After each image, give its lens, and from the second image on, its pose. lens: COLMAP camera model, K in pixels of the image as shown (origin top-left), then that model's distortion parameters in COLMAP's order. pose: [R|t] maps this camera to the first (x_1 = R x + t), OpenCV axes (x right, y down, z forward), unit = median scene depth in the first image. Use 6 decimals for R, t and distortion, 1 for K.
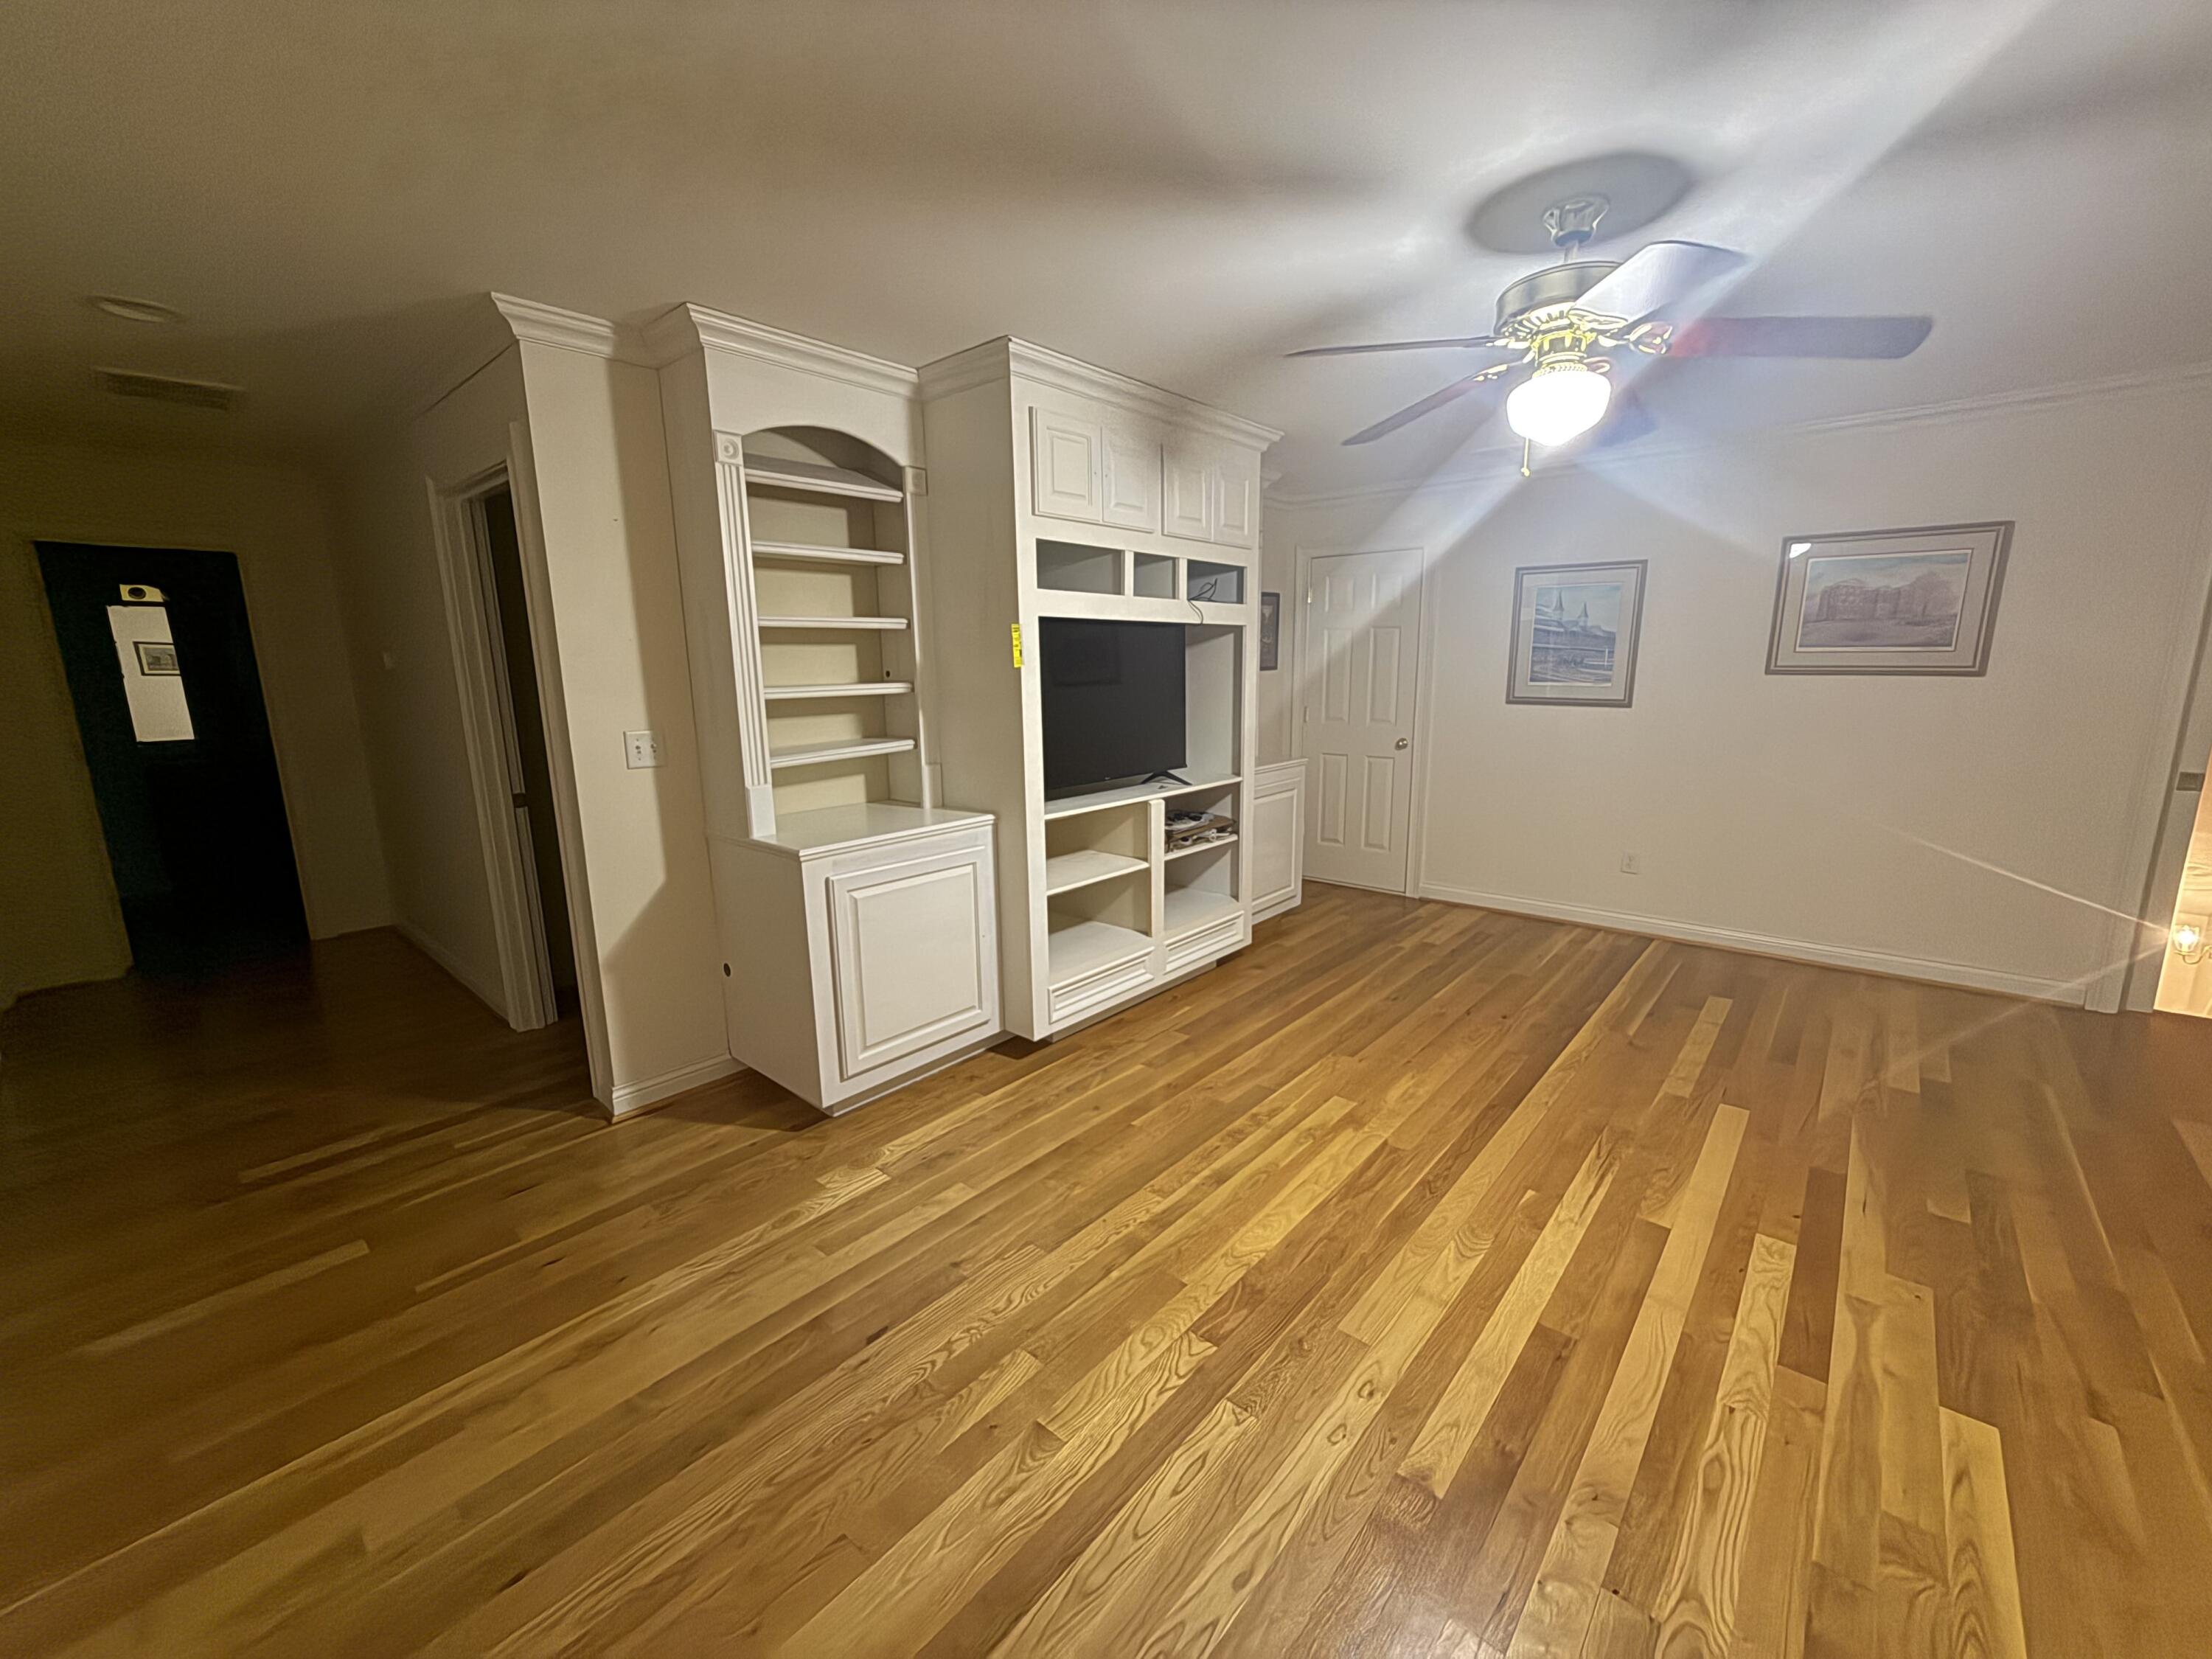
lens RADIAL K [[882.5, 0, 1107.4], [0, 882.5, 832.6], [0, 0, 1]] dist [-0.001134, 0.001035]
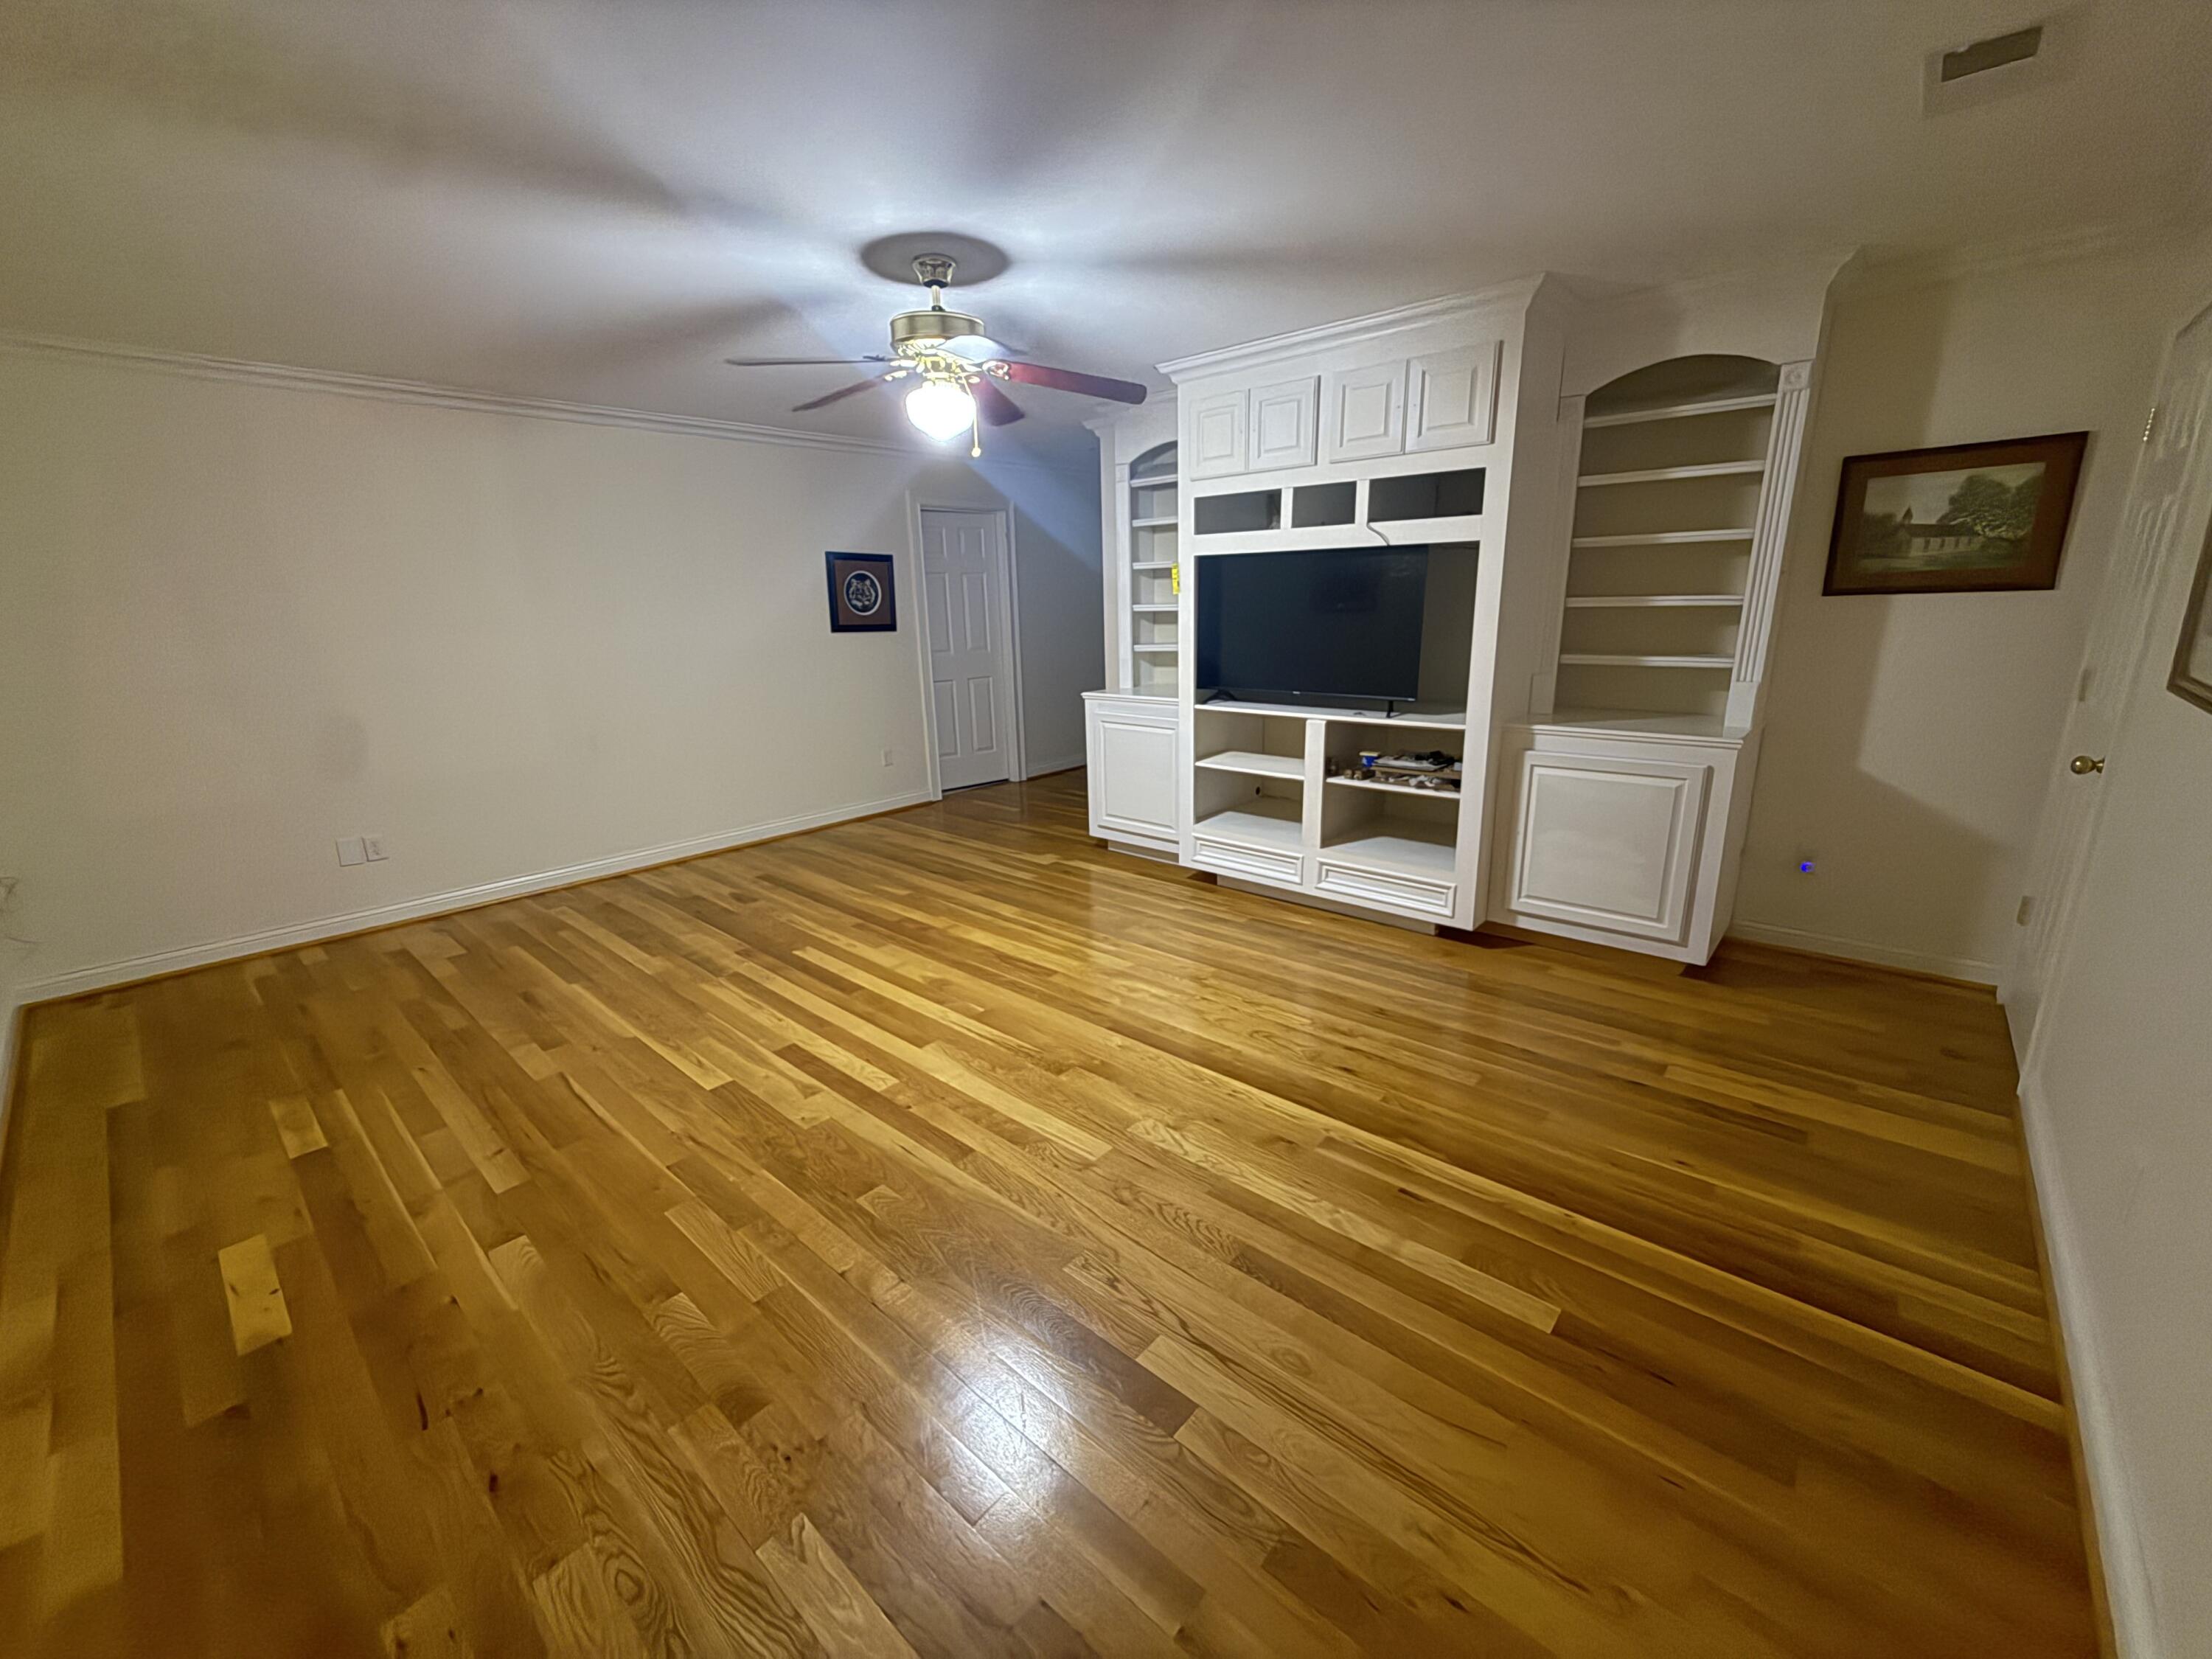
lens RADIAL K [[882.5, 0, 1100.1], [0, 882.5, 834.4], [0, 0, 1]] dist [-0.001134, 0.001035]
pose [[-0.010242, 0.273948, -0.961690, 1.655670], [-0.166971, 0.947769, 0.271761, -0.224975], [0.985909, 0.163358, 0.036034, 1.072756]]
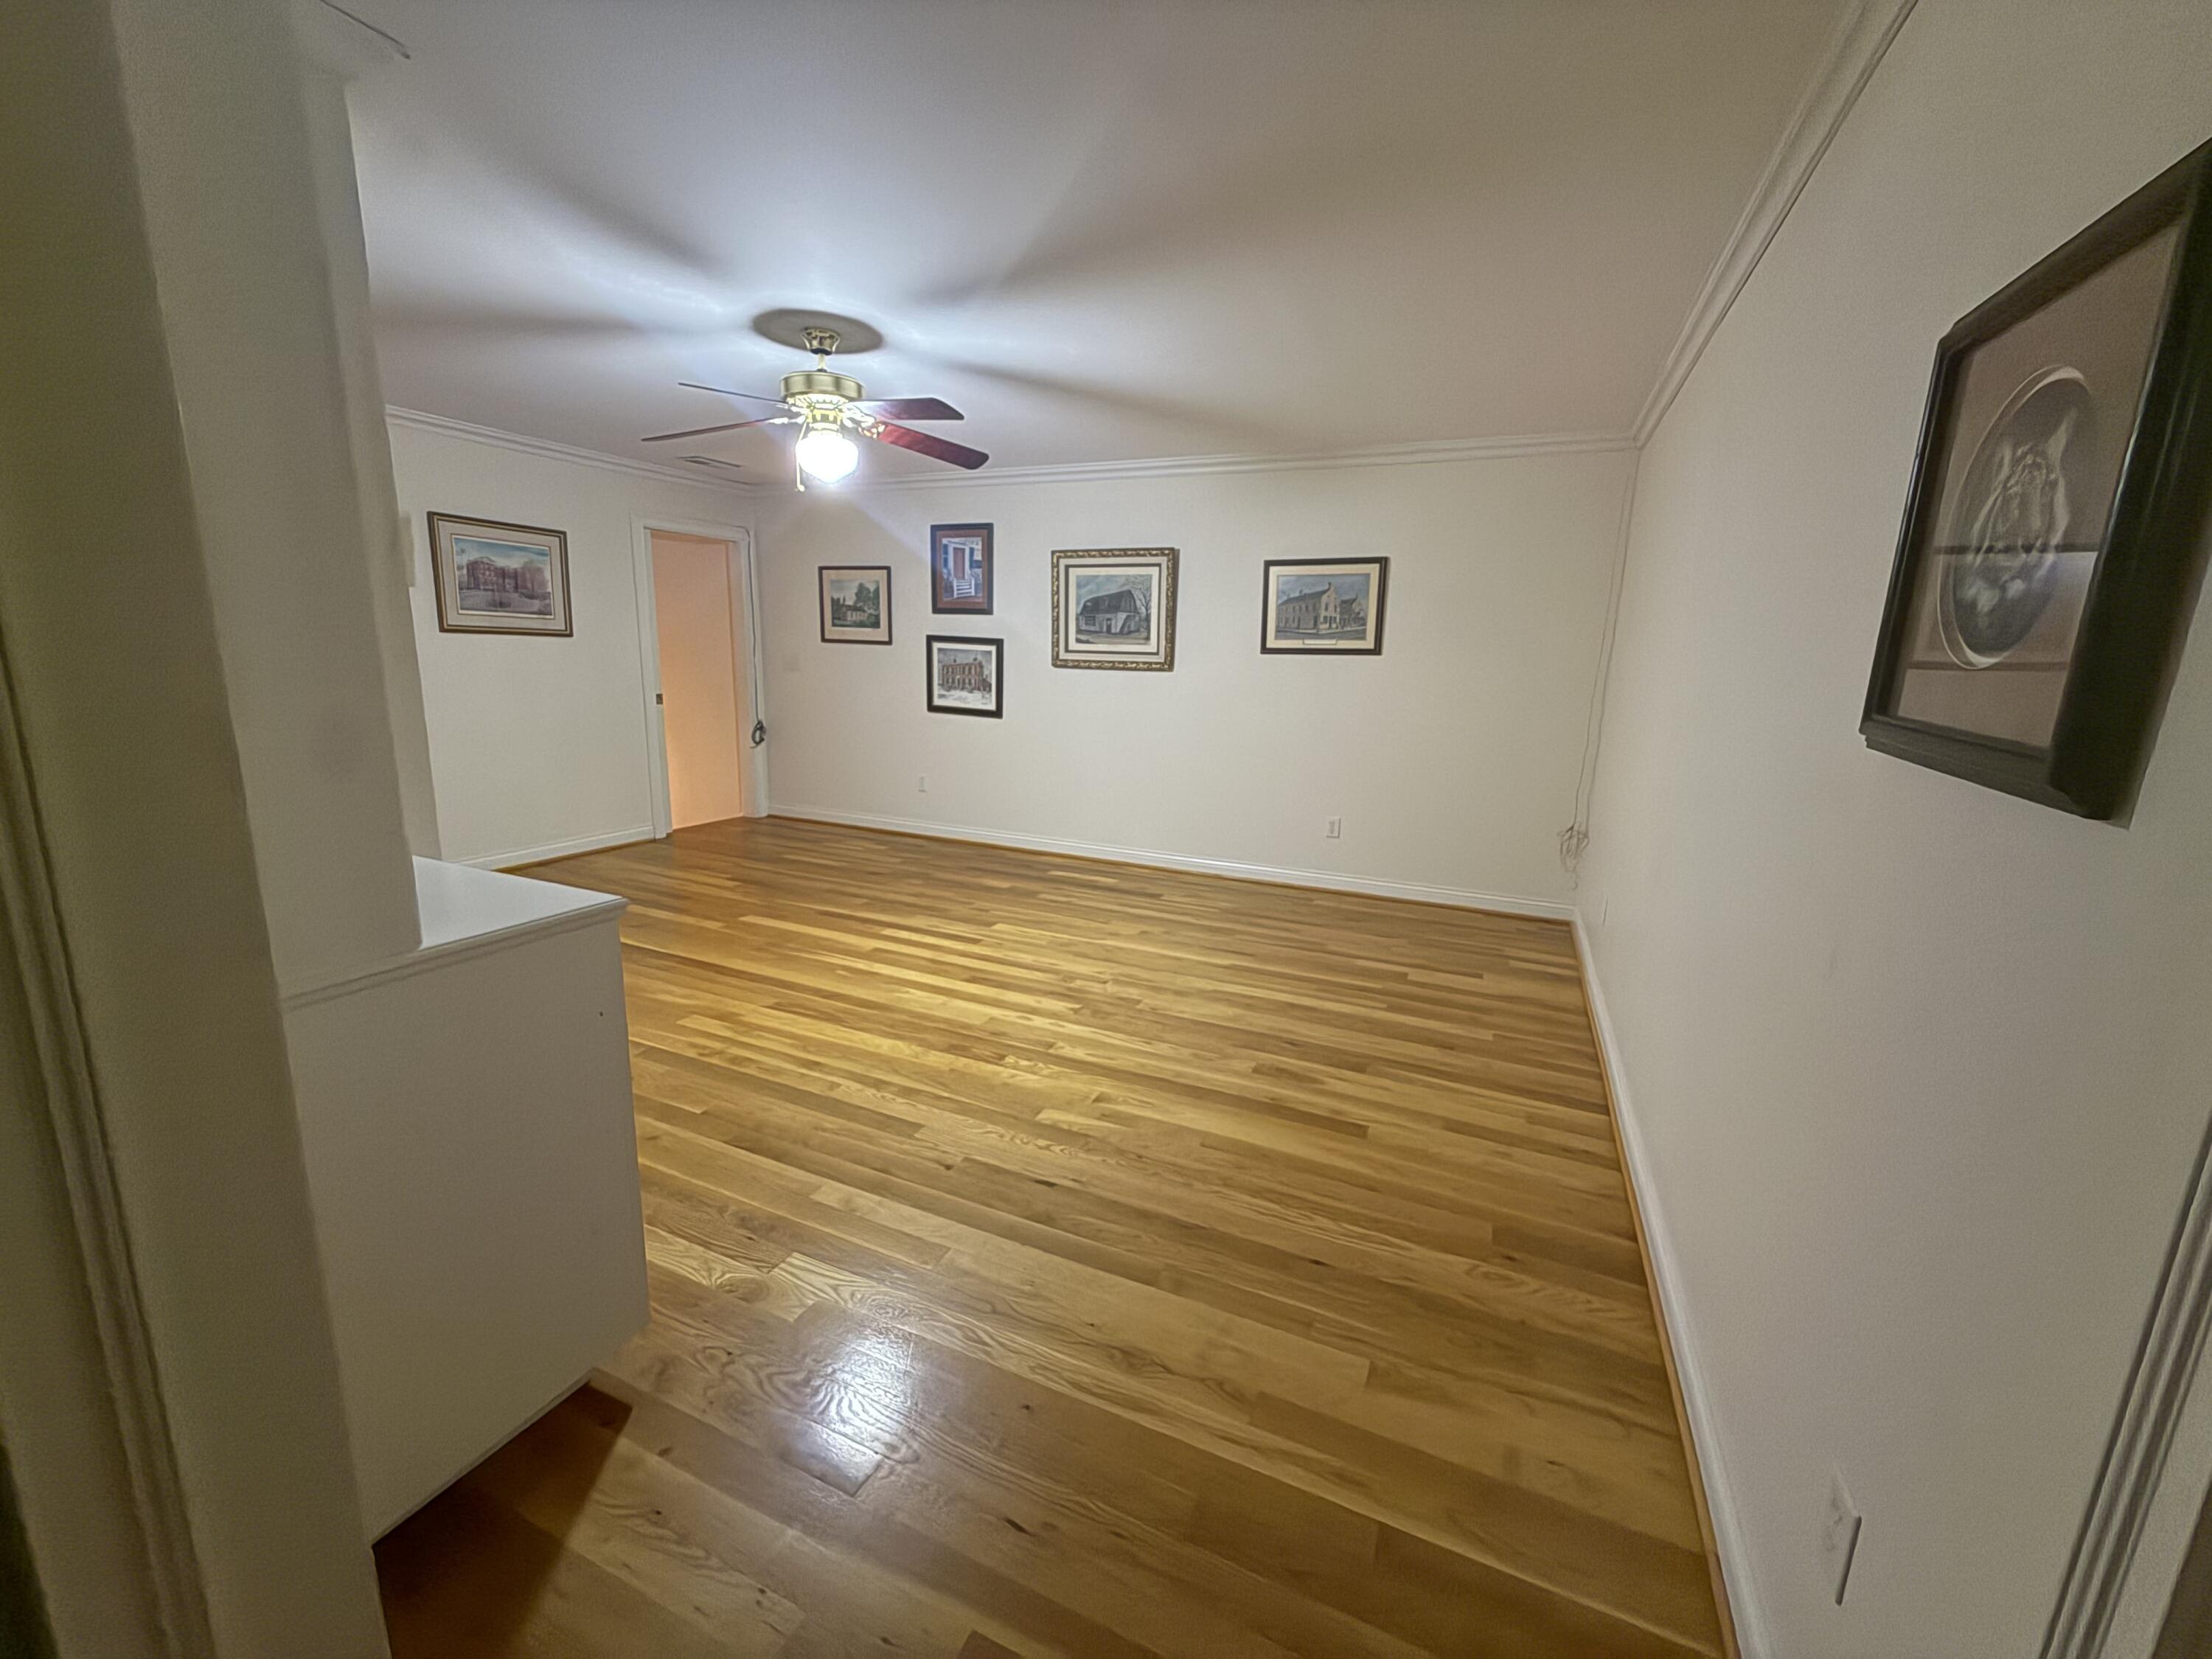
lens RADIAL K [[882.5, 0, 1106.4], [0, 882.5, 816.5], [0, 0, 1]] dist [-0.001134, 0.001035]
pose [[-0.291894, -0.170123, 0.941199, -1.029996], [0.158006, 0.961956, 0.222878, -0.114455], [-0.943309, 0.213772, -0.253909, 0.884446]]
